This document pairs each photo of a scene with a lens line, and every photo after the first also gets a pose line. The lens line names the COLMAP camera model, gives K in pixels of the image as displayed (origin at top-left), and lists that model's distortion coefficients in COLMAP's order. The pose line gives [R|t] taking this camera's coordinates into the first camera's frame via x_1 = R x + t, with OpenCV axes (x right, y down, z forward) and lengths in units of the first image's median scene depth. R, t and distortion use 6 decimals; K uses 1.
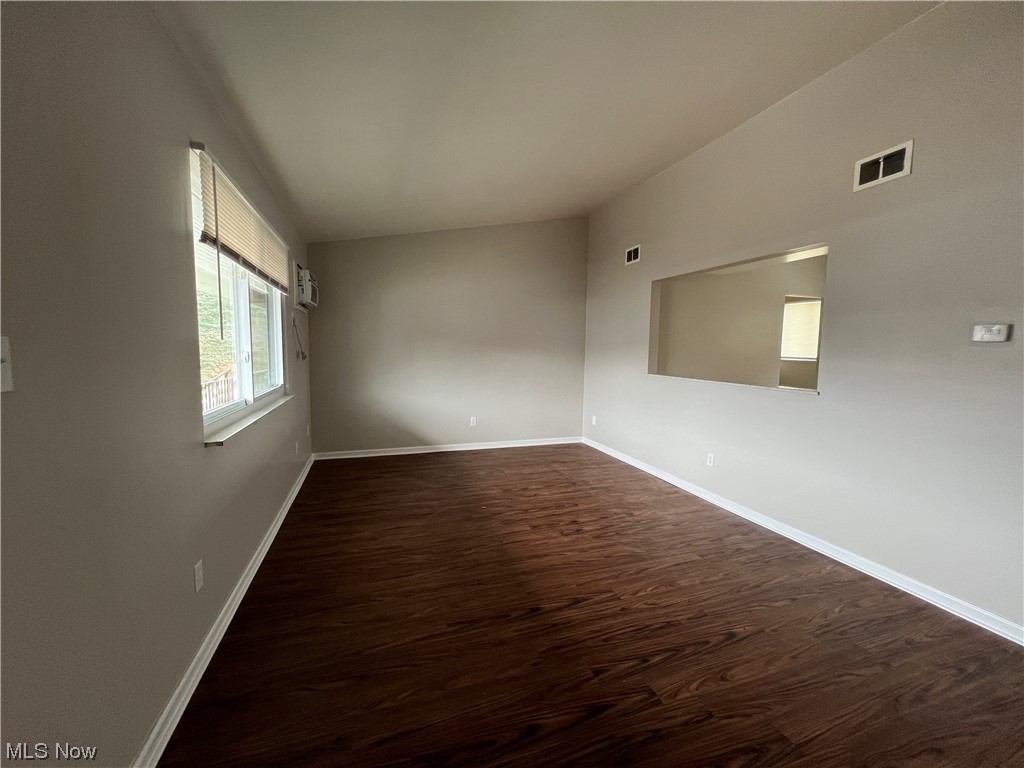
lens RADIAL K [[411.4, 0, 510.4], [0, 411.4, 384.1], [0, 0, 1]] dist [0.001130, -0.001197]
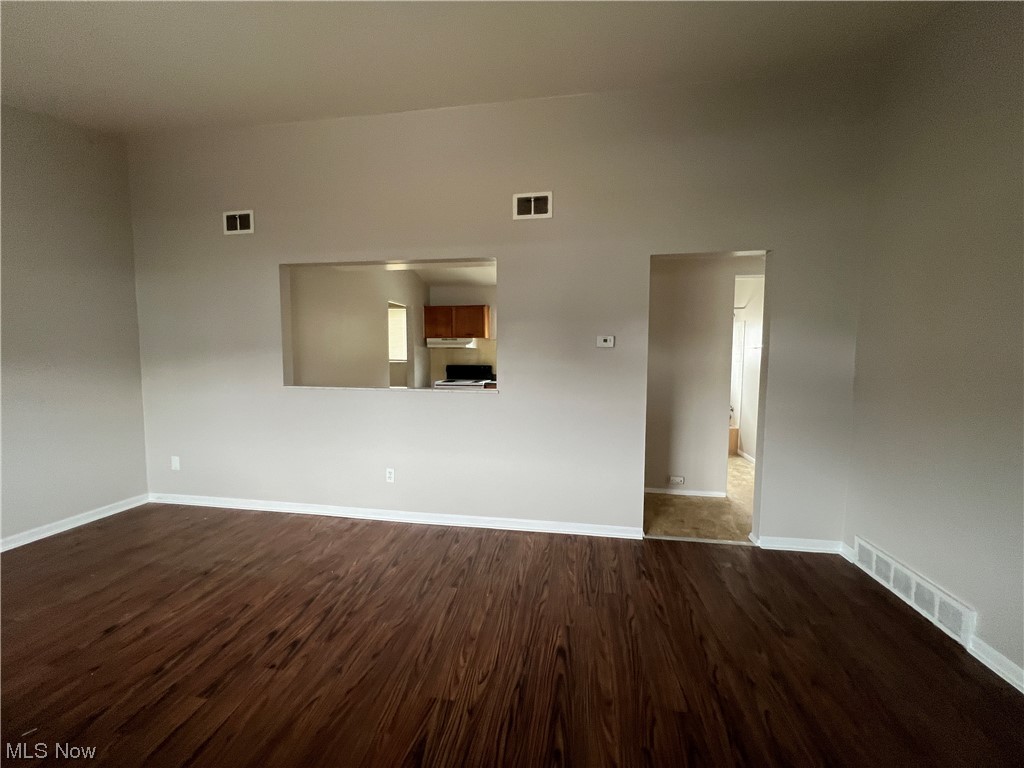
lens RADIAL K [[411.4, 0, 511.6], [0, 411.4, 383.3], [0, 0, 1]] dist [0.001130, -0.001197]
pose [[0.469160, -0.074147, 0.879995, -0.186434], [0.079805, 0.995952, 0.041370, -0.037231], [-0.879500, 0.050819, 0.473178, 0.362182]]
